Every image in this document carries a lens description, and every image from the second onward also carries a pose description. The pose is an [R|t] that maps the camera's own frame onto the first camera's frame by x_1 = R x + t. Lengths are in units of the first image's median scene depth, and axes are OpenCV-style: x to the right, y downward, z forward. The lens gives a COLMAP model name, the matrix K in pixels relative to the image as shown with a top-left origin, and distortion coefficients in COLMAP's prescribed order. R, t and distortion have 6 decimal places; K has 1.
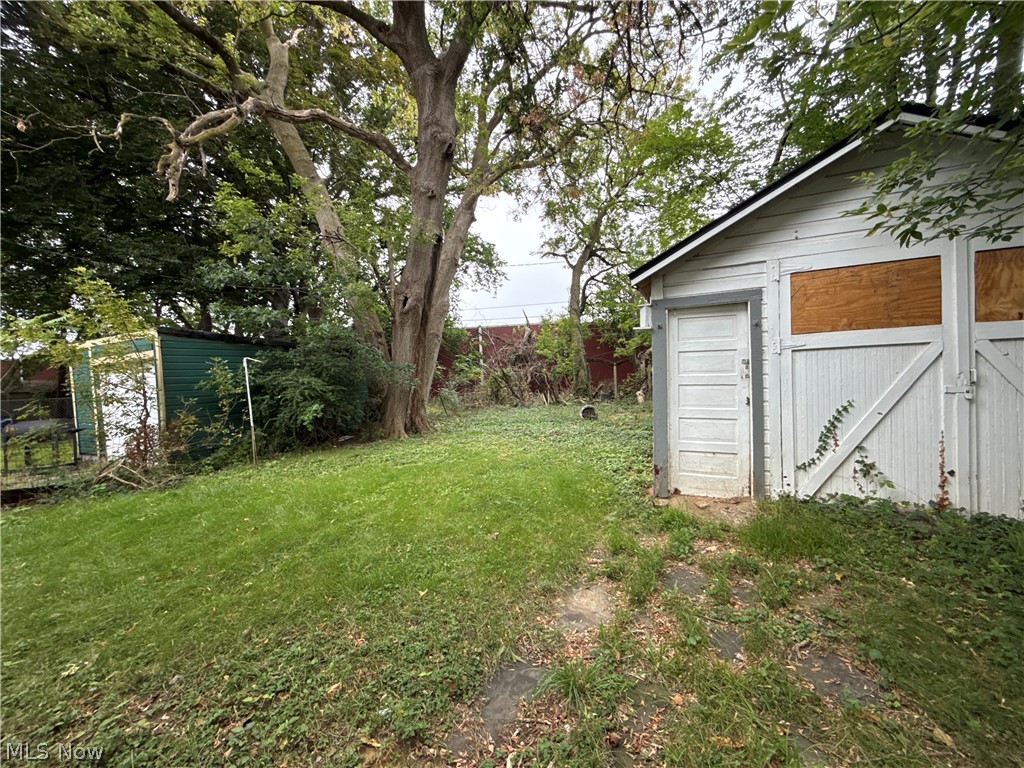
lens RADIAL K [[409.6, 0, 508.3], [0, 409.6, 386.2], [0, 0, 1]] dist [-0.001097, -0.000140]
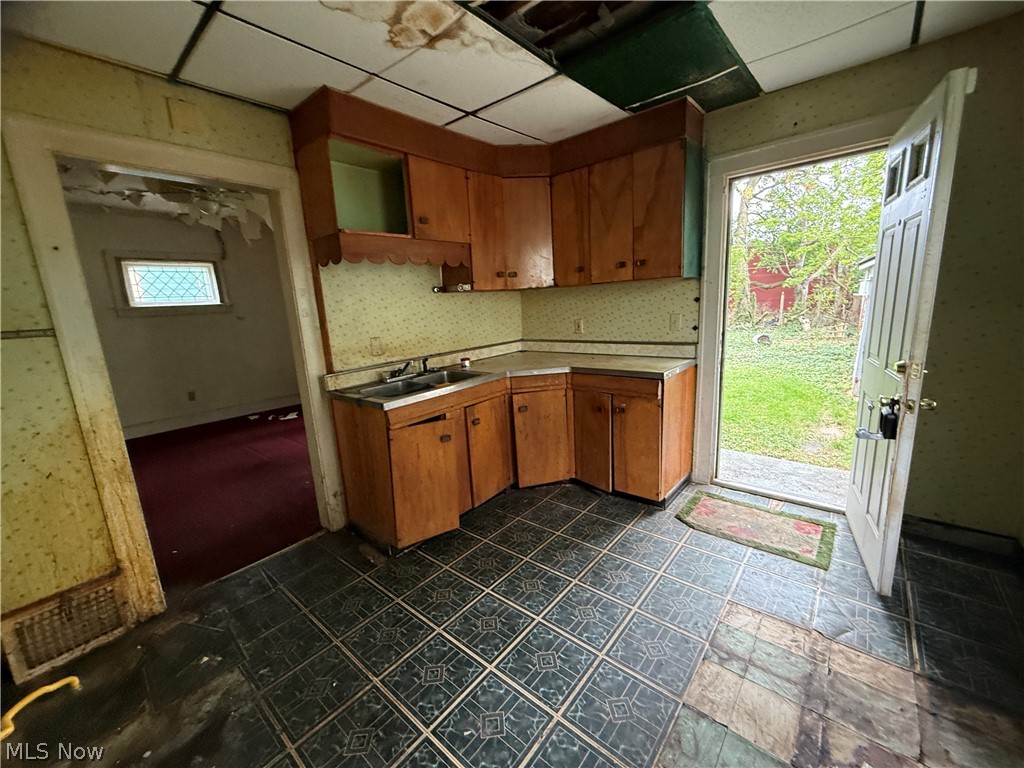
lens RADIAL K [[409.6, 0, 508.3], [0, 409.6, 386.2], [0, 0, 1]] dist [-0.001097, -0.000140]
pose [[0.967907, 0.052343, -0.245796, -0.160652], [-0.002305, 0.979877, 0.199590, -0.027803], [0.251297, -0.192618, 0.948550, -0.253892]]
